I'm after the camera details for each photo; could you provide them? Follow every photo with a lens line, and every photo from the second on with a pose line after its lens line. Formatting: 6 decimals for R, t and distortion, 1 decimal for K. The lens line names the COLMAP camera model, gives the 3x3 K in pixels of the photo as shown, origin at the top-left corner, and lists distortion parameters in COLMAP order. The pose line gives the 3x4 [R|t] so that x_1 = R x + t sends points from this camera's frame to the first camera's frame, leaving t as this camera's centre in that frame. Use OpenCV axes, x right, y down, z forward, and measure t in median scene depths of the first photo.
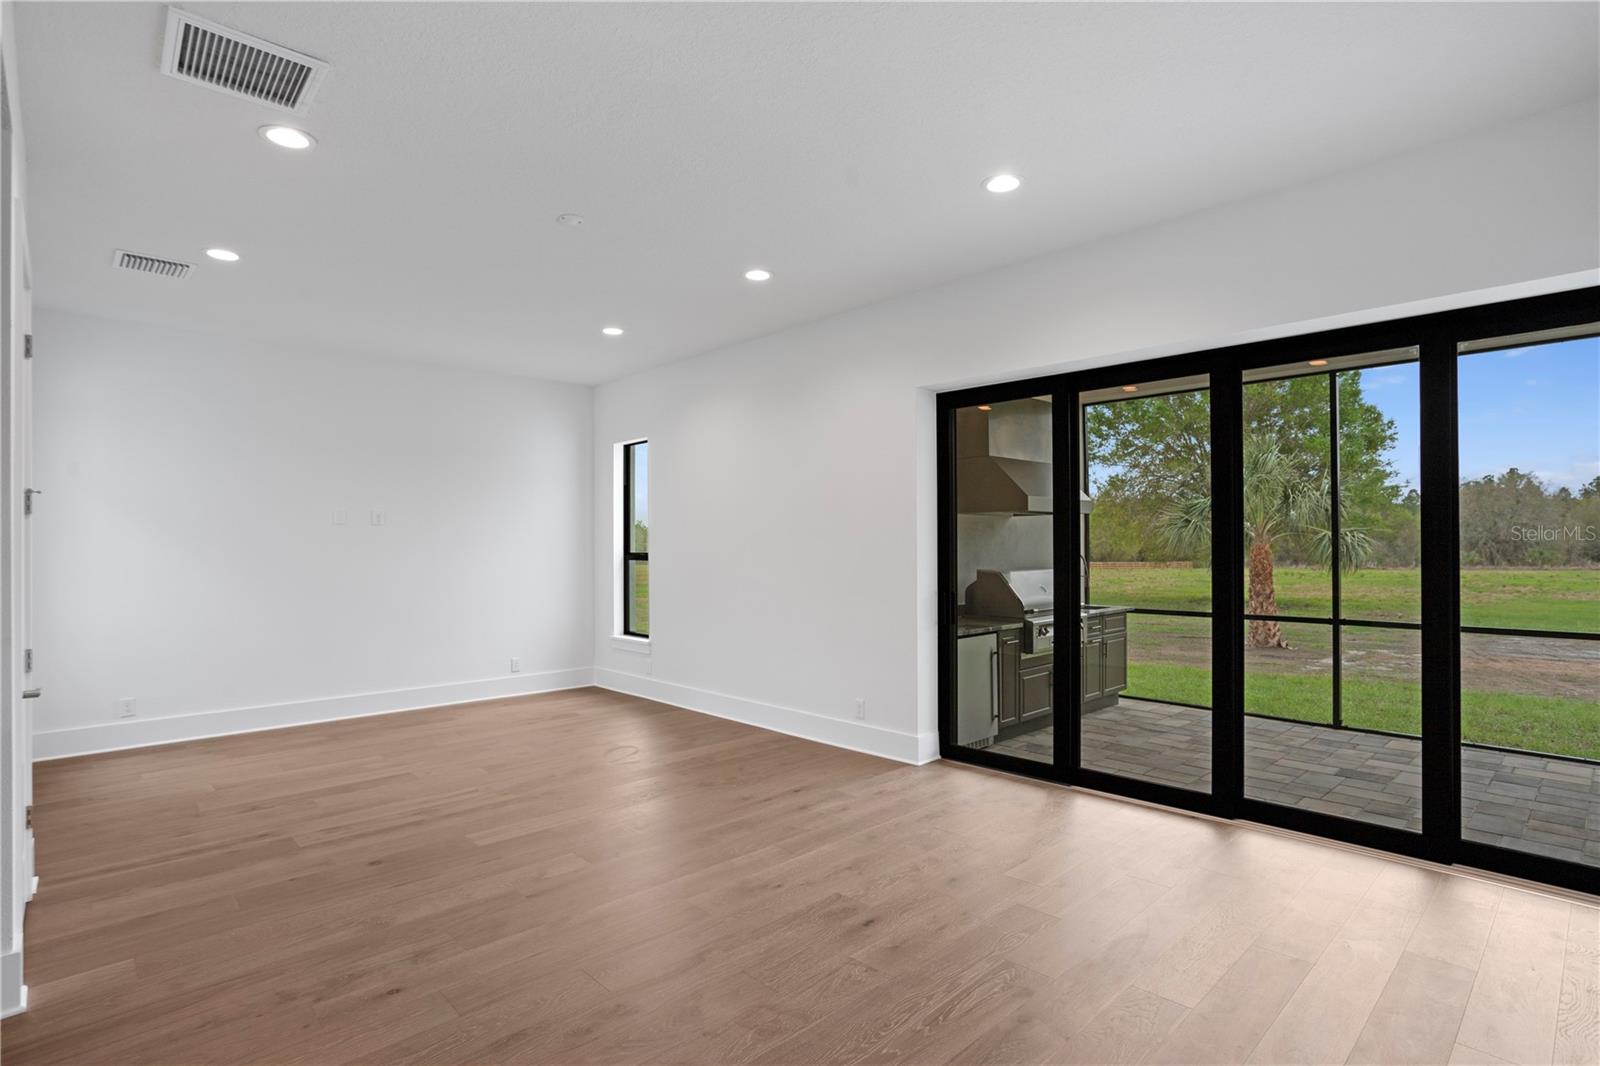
lens RADIAL K [[795.7, 0, 794.2], [0, 795.7, 541.3], [0, 0, 1]] dist [-0.060558, 0.030959]
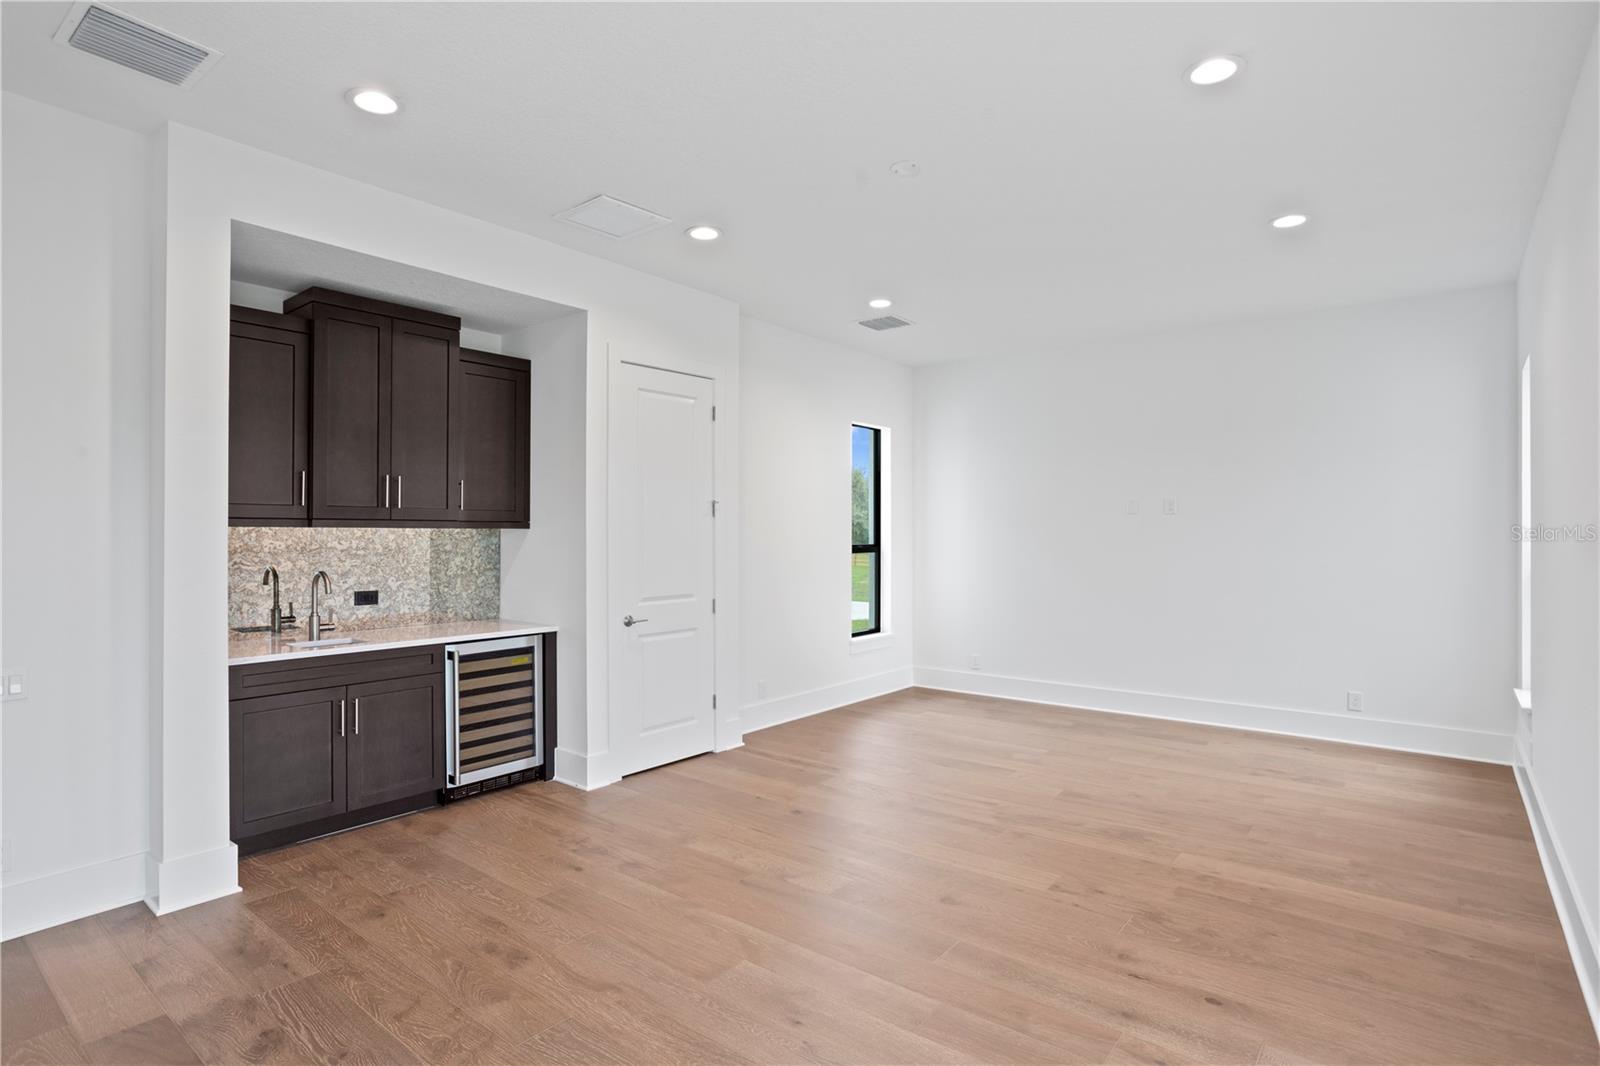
lens RADIAL K [[807.2, 0, 800.0], [0, 807.2, 533.0], [0, 0, 1]] dist [-0.059979, 0.030580]
pose [[0.136064, 0.004370, -0.990690, 0.618217], [0.001362, 0.999989, 0.004598, -0.005602], [0.990699, -0.001975, 0.136057, 0.818155]]
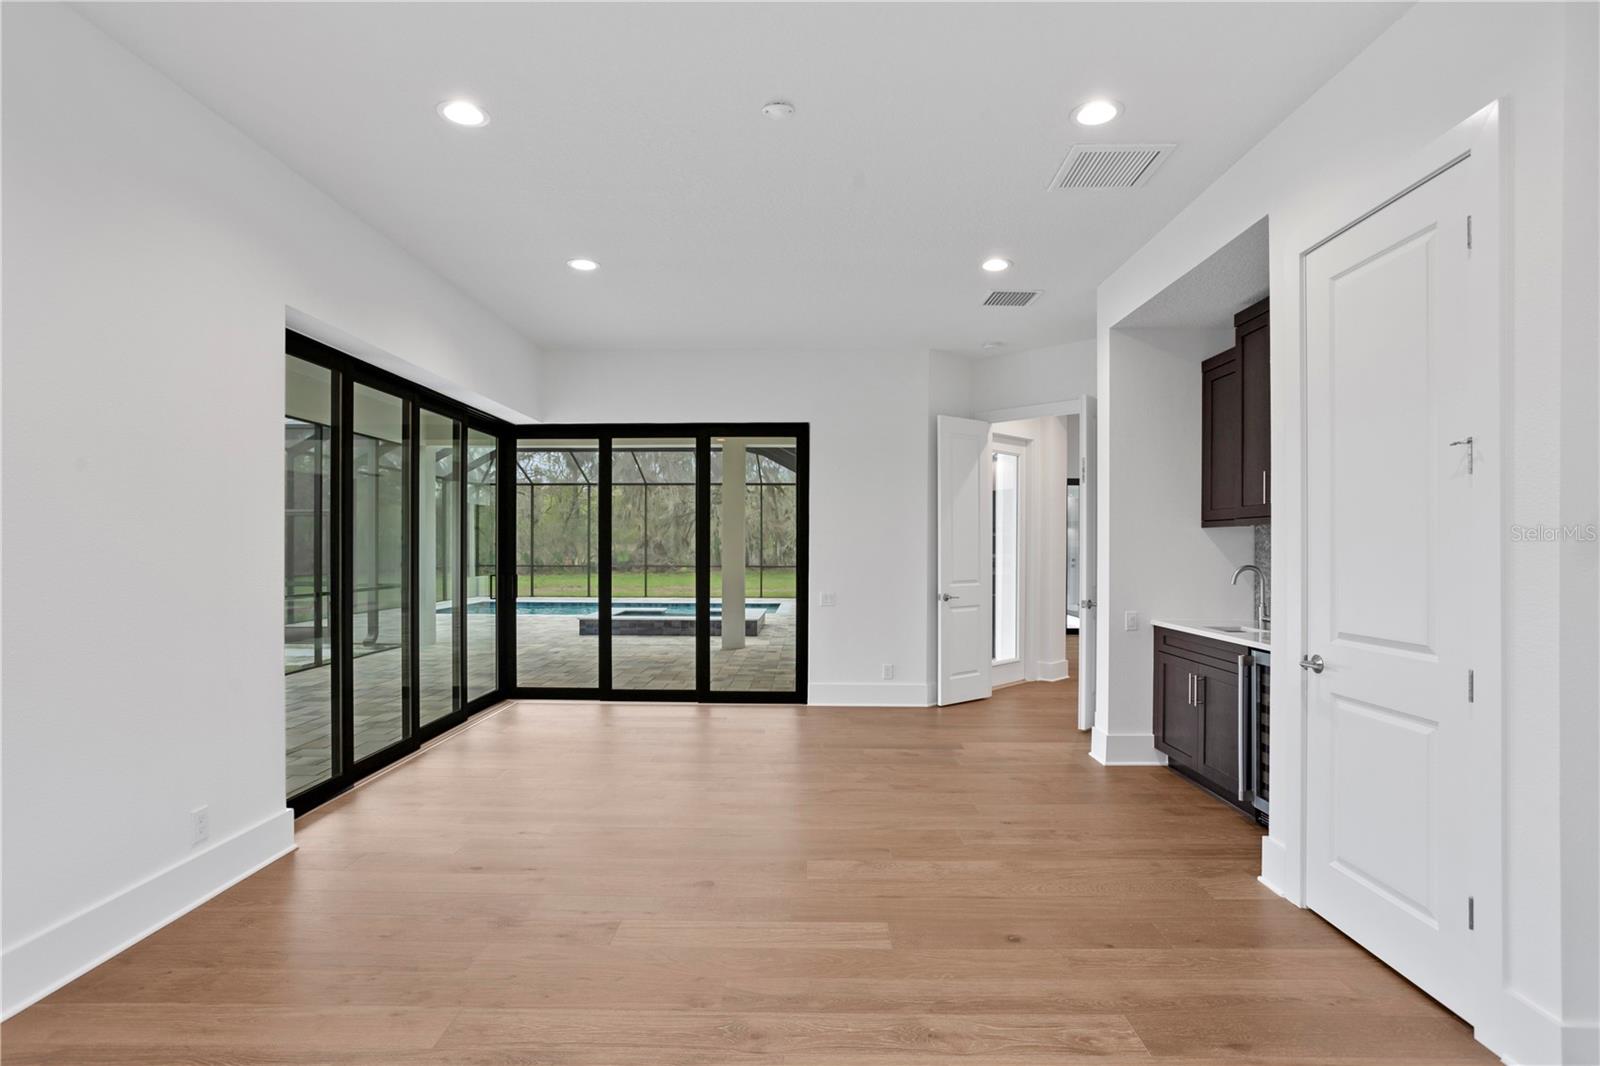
lens RADIAL K [[807.2, 0, 800.0], [0, 807.2, 533.0], [0, 0, 1]] dist [-0.059979, 0.030580]
pose [[-0.719935, 0.014417, 0.693892, -0.906733], [0.000616, 0.999797, -0.020134, 0.027191], [-0.694041, -0.014068, -0.719798, 1.662869]]
